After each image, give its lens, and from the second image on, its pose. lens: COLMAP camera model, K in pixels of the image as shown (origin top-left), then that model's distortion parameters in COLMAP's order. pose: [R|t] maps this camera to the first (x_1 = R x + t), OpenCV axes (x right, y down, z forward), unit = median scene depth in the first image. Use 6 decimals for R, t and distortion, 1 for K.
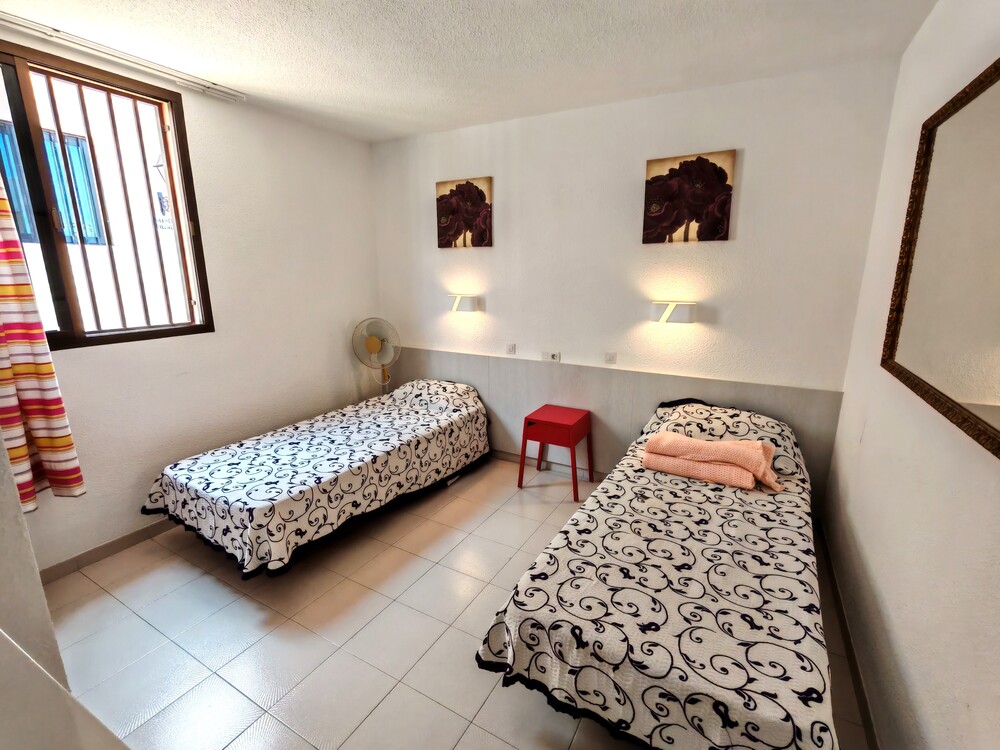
lens RADIAL K [[457.8, 0, 501.5], [0, 457.8, 376.9], [0, 0, 1]] dist [0.001531, 0.000284]
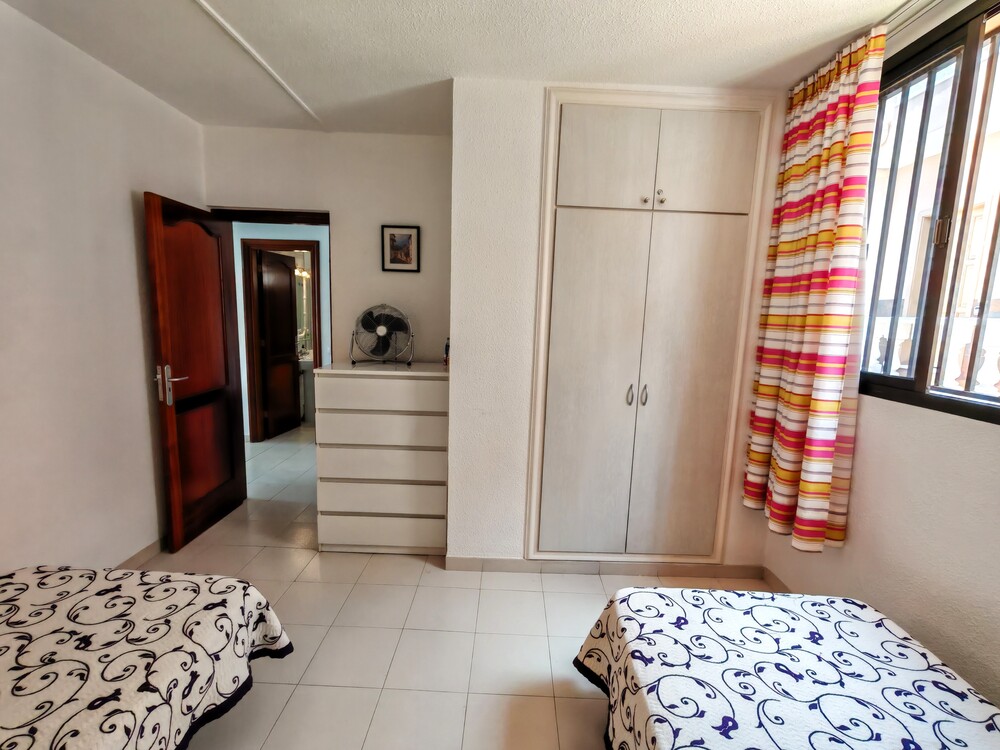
lens RADIAL K [[457.8, 0, 501.5], [0, 457.8, 376.9], [0, 0, 1]] dist [0.001531, 0.000284]
pose [[-0.878976, 0.038866, -0.475280, -0.001533], [-0.140328, 0.931461, 0.335690, -0.225602], [0.455752, 0.361758, -0.813278, 1.118136]]
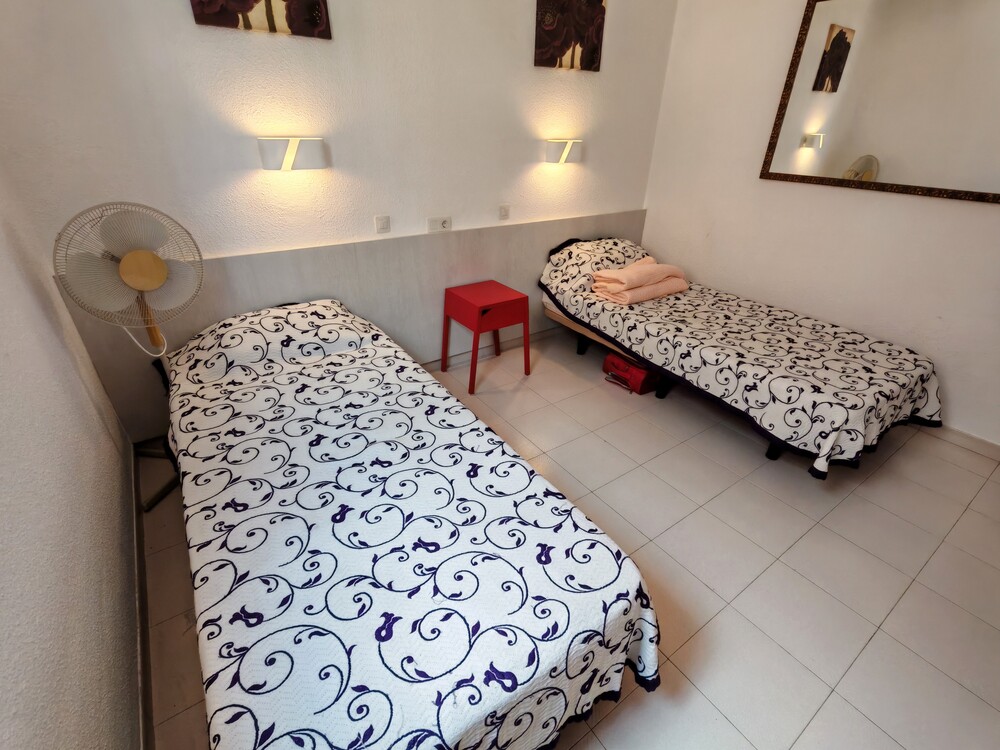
lens RADIAL K [[457.8, 0, 501.5], [0, 457.8, 376.9], [0, 0, 1]] dist [0.001531, 0.000284]
pose [[0.426011, -0.428659, 0.796722, -0.727119], [0.180848, 0.903205, 0.389249, -0.121566], [-0.886458, -0.021739, 0.462298, 0.716688]]
